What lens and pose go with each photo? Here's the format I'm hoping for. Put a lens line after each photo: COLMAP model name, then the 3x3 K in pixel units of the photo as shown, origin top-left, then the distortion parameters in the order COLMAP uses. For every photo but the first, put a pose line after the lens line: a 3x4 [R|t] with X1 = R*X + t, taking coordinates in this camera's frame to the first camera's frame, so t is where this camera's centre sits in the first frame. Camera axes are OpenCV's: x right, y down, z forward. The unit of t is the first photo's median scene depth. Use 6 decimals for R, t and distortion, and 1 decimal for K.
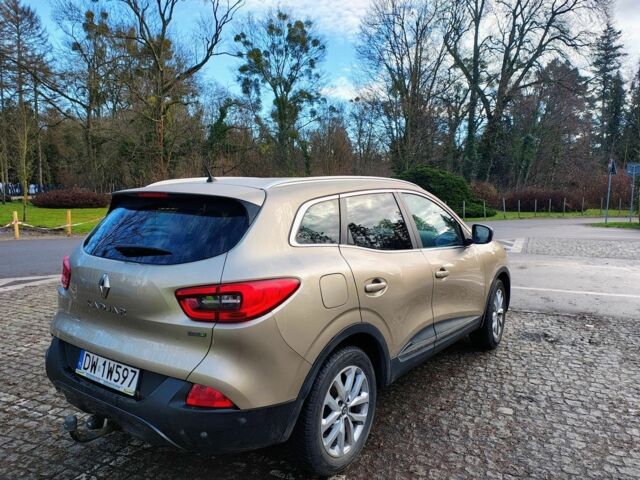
lens RADIAL K [[494.0, 0, 320.0], [0, 494.0, 240.0], [0, 0, 1]] dist [0.040224, -0.078537]
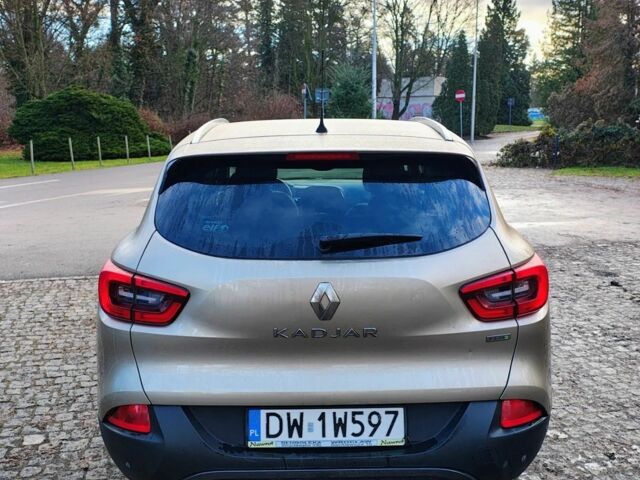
lens RADIAL K [[624.4, 0, 320.0], [0, 624.4, 240.0], [0, 0, 1]] dist [0.007088, -0.017453]
pose [[0.811434, -0.131179, 0.569532, -0.903813], [0.077622, 0.990041, 0.117444, -0.084512], [-0.579267, -0.051090, 0.813535, 0.346927]]
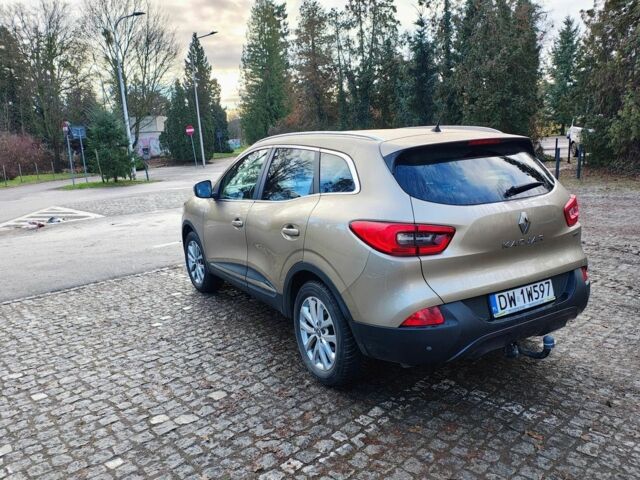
lens RADIAL K [[494.0, 0, 320.0], [0, 494.0, 240.0], [0, 0, 1]] dist [0.040224, -0.078537]
pose [[0.422576, -0.210687, 0.881499, -1.654884], [0.146832, 0.975671, 0.162806, -0.124417], [-0.894354, 0.060634, 0.443231, 0.928505]]
